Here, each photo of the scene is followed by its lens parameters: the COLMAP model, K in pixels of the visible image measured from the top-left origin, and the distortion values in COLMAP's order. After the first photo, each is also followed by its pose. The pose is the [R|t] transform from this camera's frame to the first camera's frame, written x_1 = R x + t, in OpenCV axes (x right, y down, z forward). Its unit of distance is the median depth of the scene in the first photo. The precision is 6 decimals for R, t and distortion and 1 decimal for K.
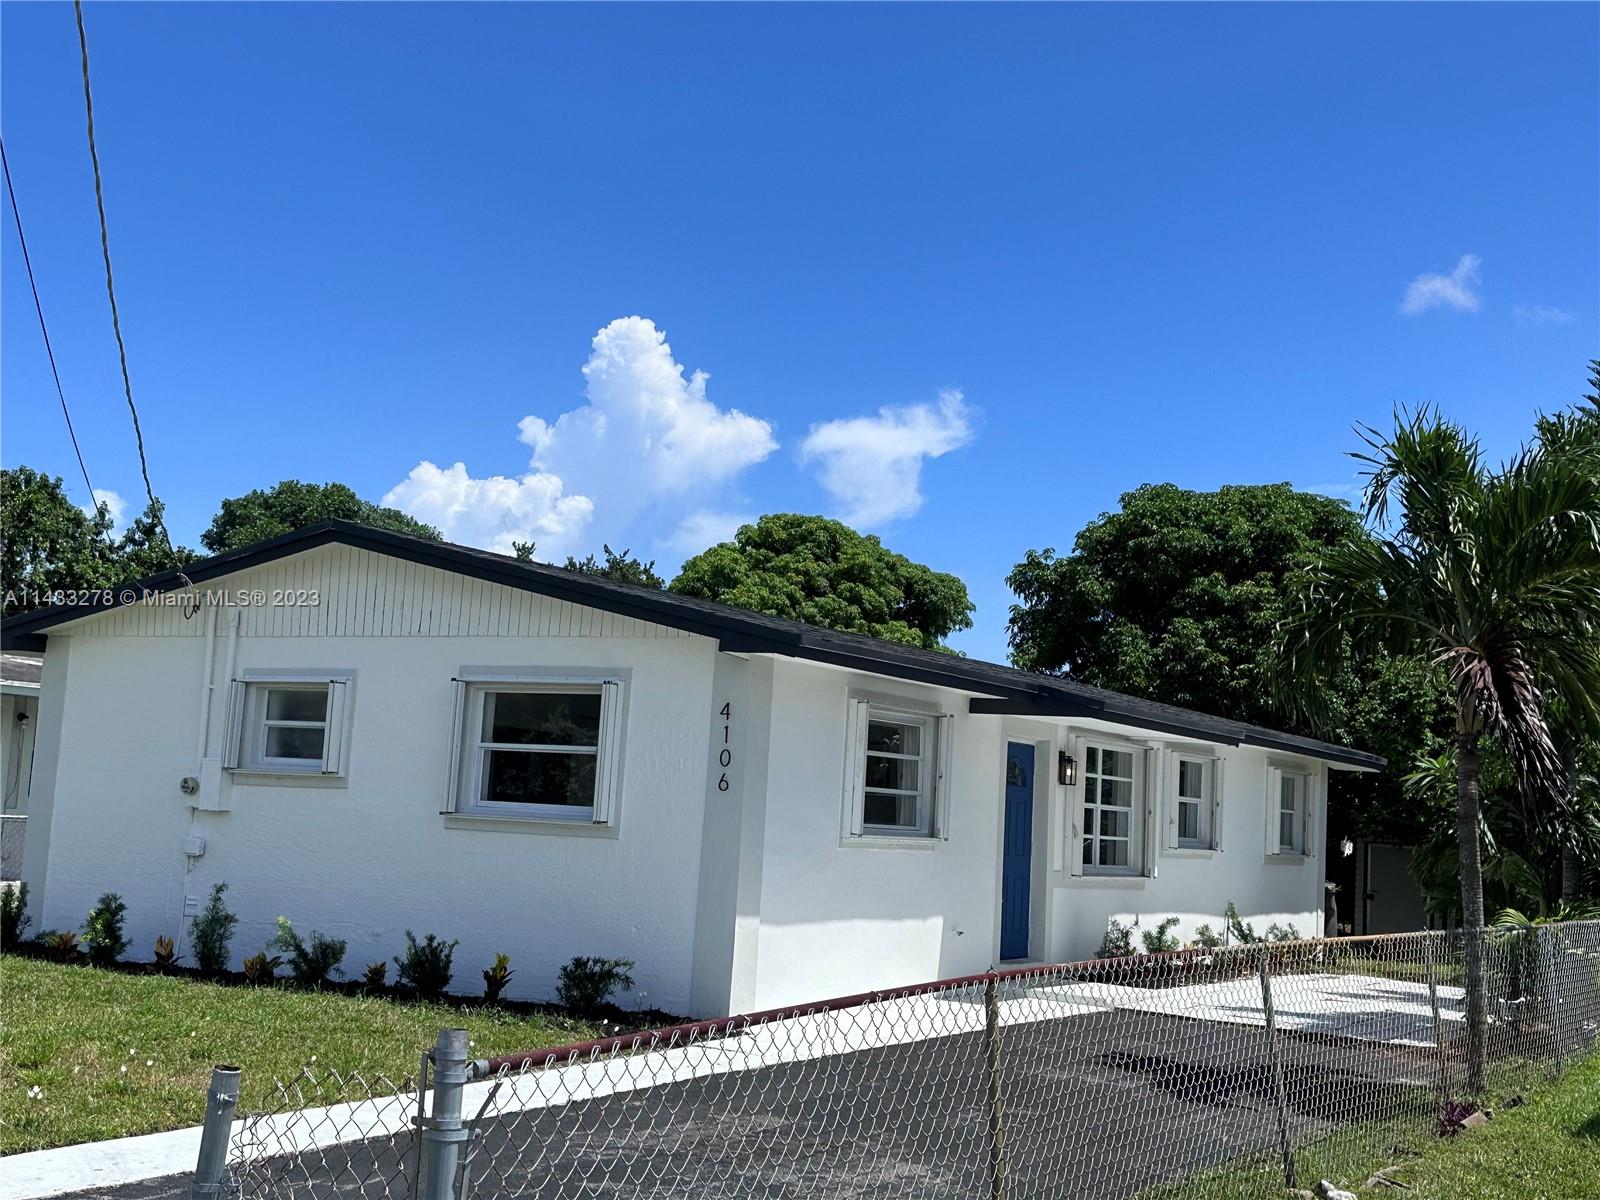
lens RADIAL K [[2015.2, 0, 800.0], [0, 2015.2, 600.0], [0, 0, 1]] dist [0.004679, 0.002415]
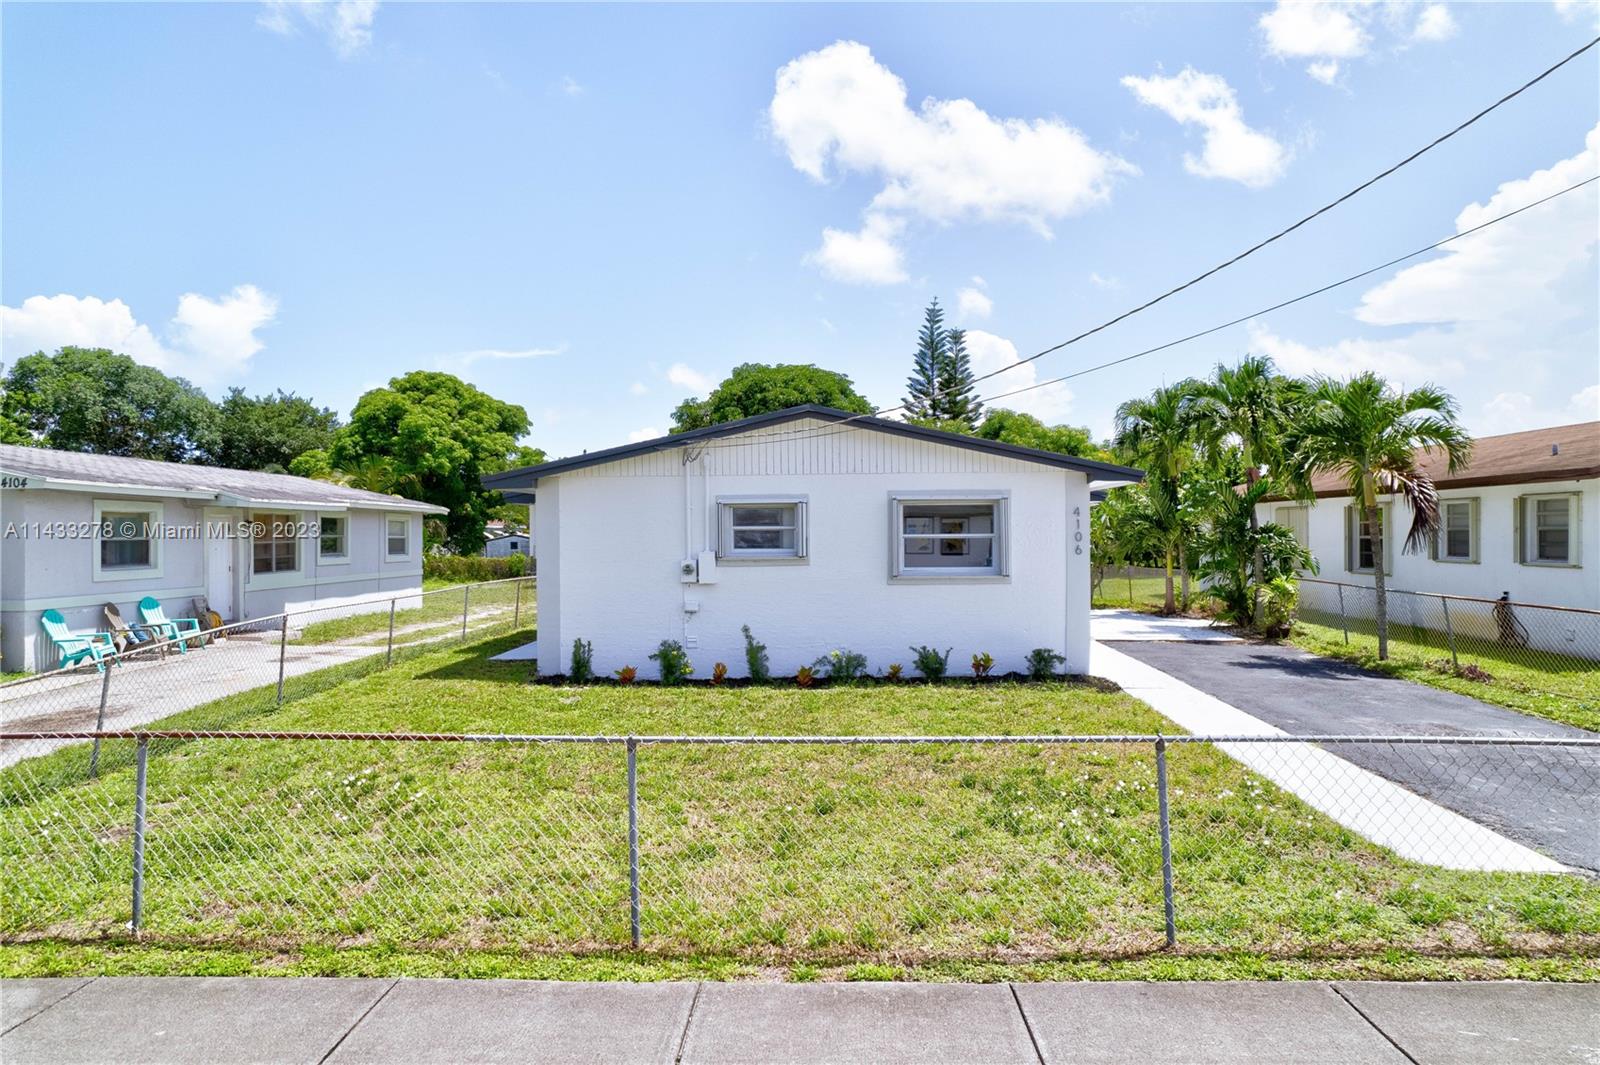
lens RADIAL K [[1034.9, 0, 800.0], [0, 1034.9, 532.5], [0, 0, 1]] dist [-0.002832, -0.000774]
pose [[0.889840, -0.060254, 0.452277, -0.622794], [0.007384, 0.993014, 0.117766, -0.035533], [-0.456213, -0.101453, 0.884068, 0.240354]]
